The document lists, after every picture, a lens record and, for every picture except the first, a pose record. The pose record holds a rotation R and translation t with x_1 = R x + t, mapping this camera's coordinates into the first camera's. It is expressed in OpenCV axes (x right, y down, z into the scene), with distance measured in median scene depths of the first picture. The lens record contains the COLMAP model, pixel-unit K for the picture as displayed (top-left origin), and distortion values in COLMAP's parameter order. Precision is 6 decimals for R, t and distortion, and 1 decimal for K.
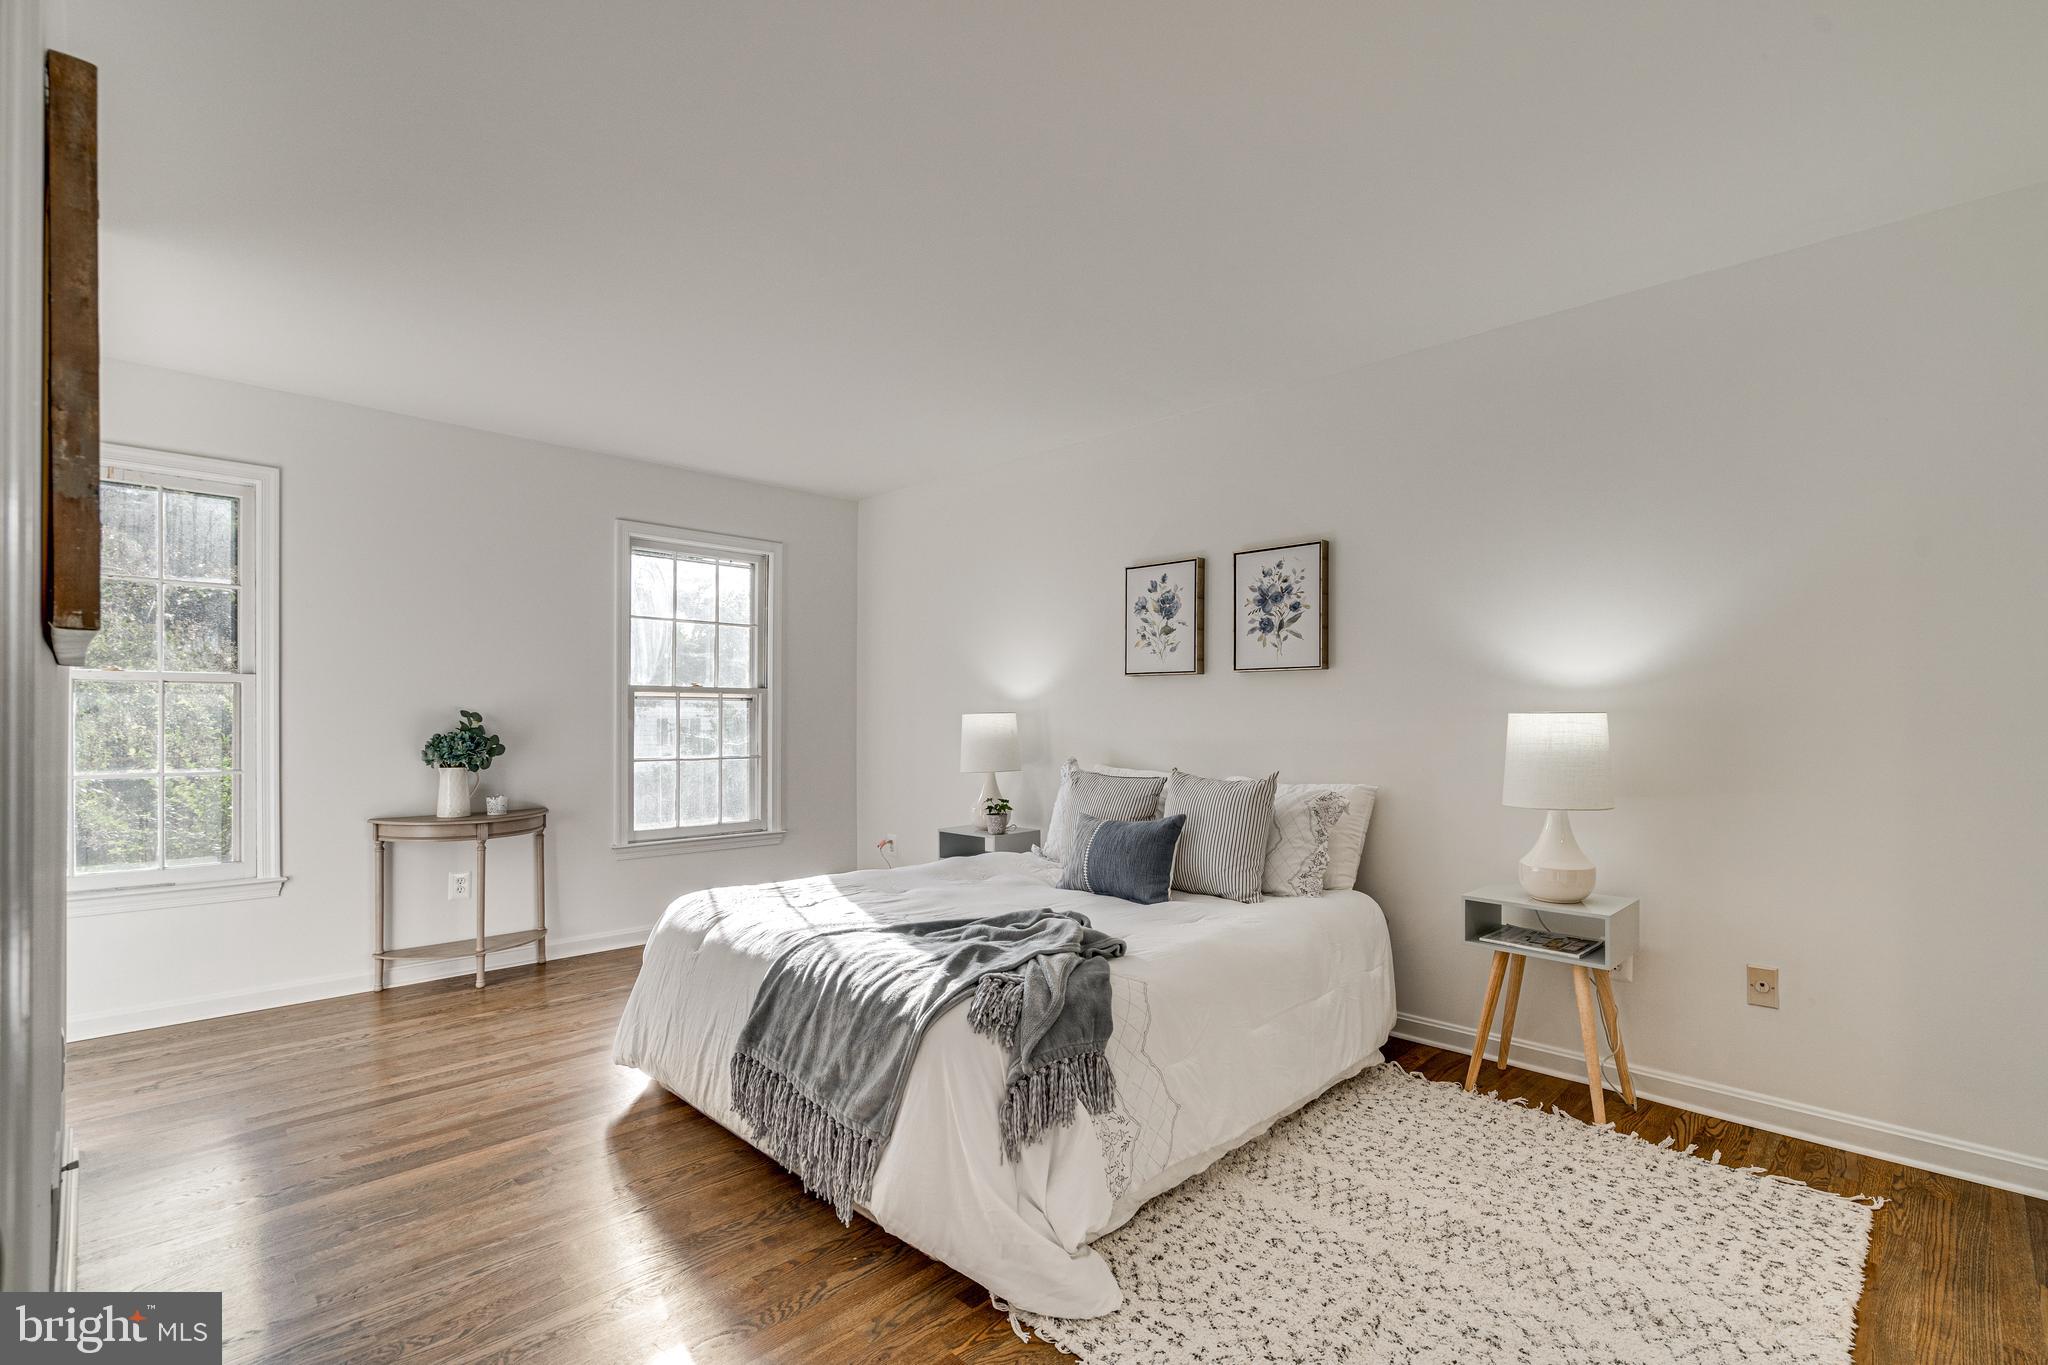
lens RADIAL K [[939.1, 0, 1054.1], [0, 939.1, 711.5], [0, 0, 1]] dist [-0.002974, -0.000078]
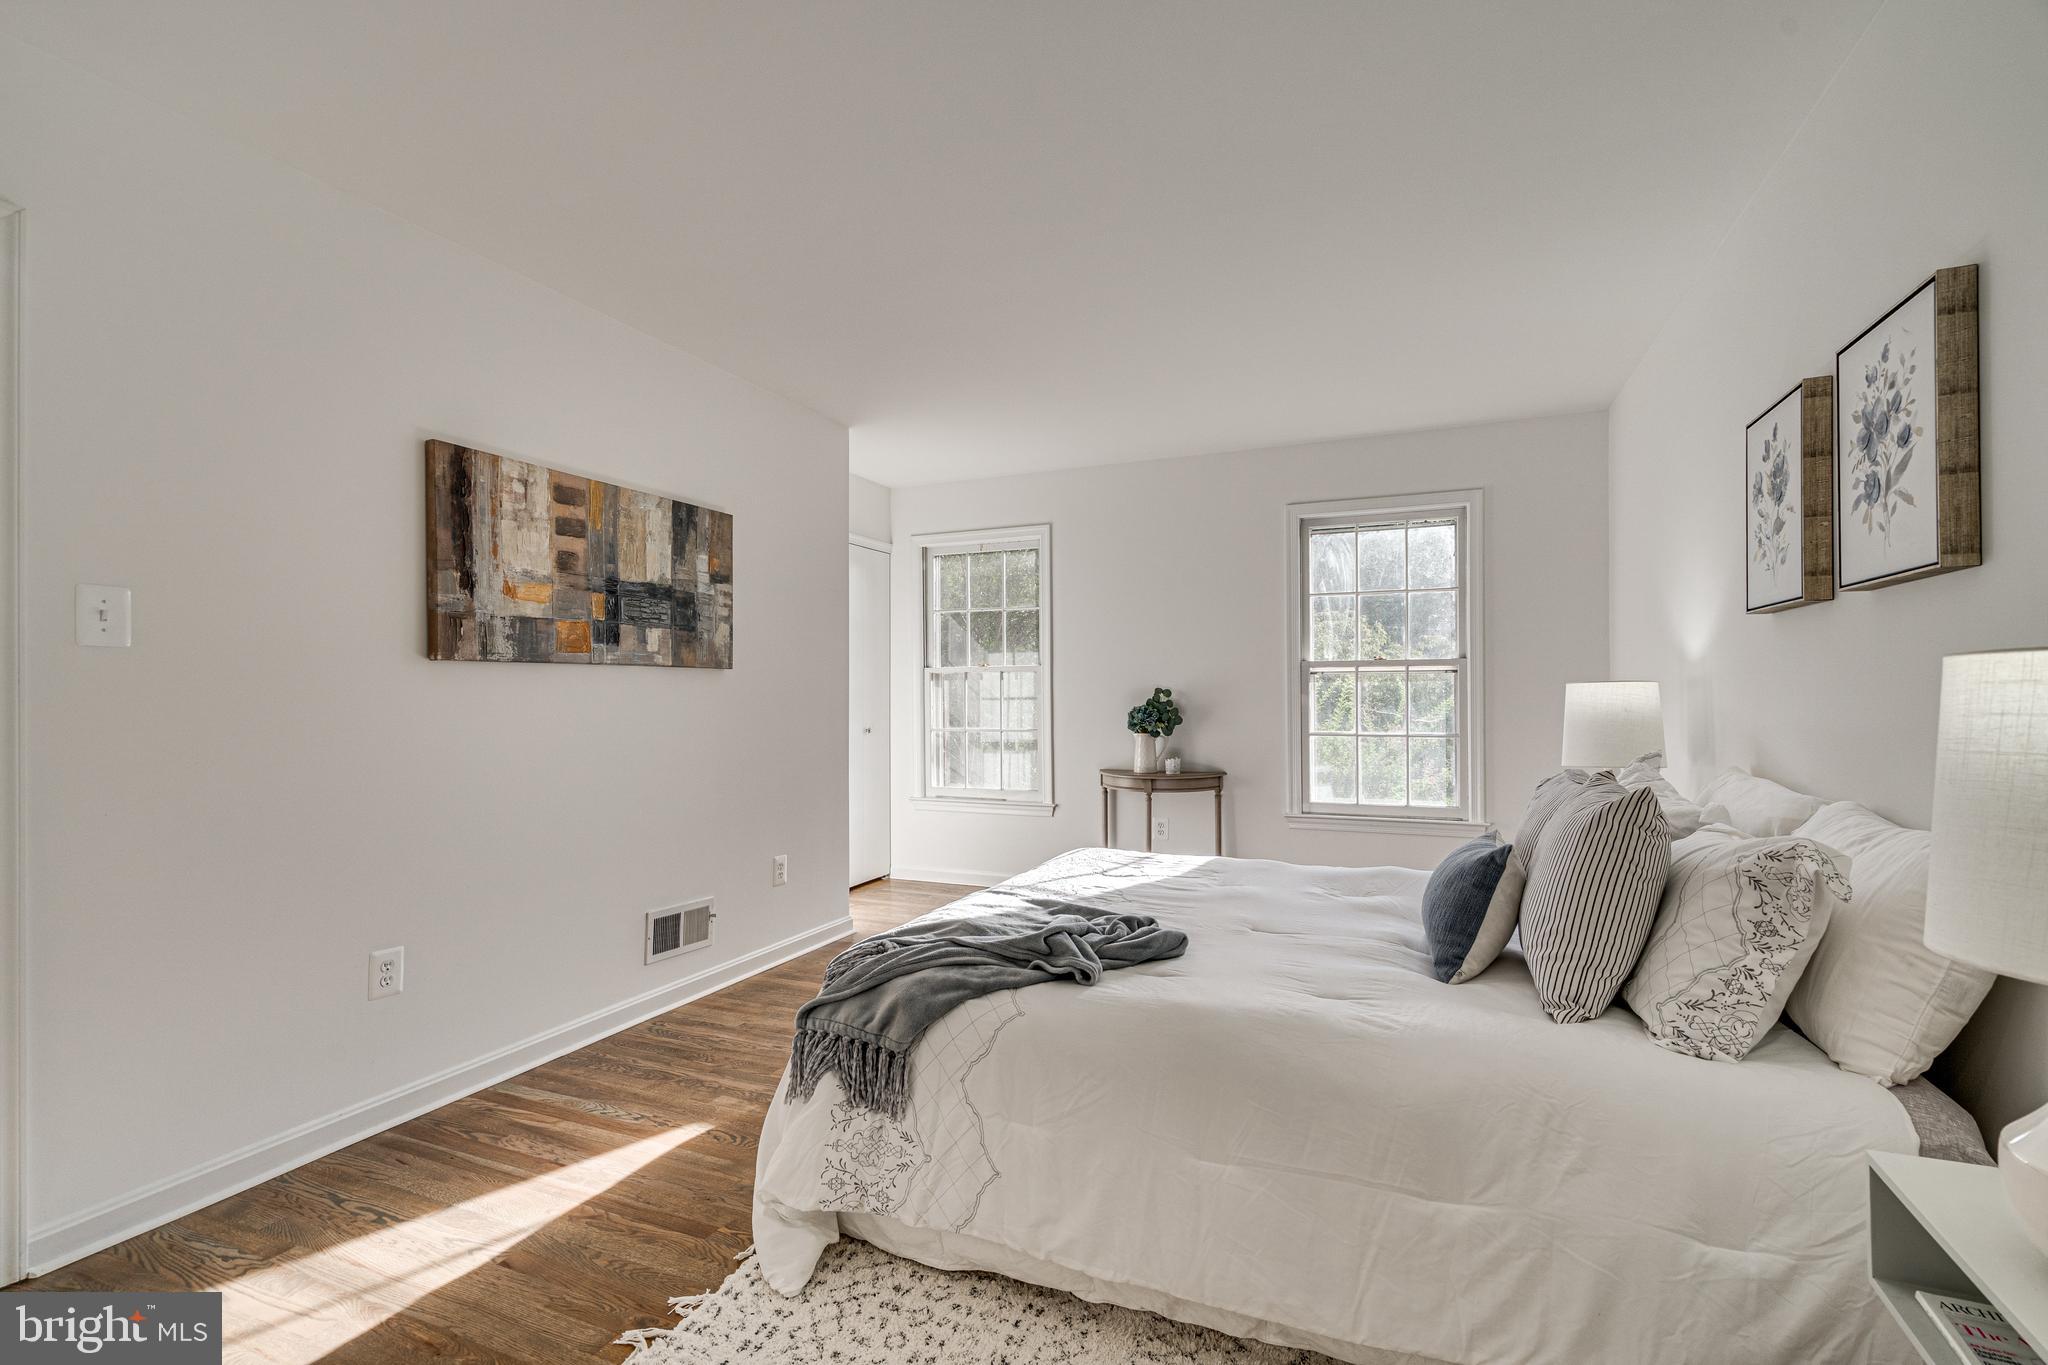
lens RADIAL K [[939.1, 0, 1021.9], [0, 939.1, 688.9], [0, 0, 1]] dist [-0.002974, -0.000078]
pose [[0.353457, -0.010956, -0.935387, 0.487813], [0.010650, 0.999914, -0.007687, 0.008462], [0.935390, -0.007244, 0.353543, 0.405738]]
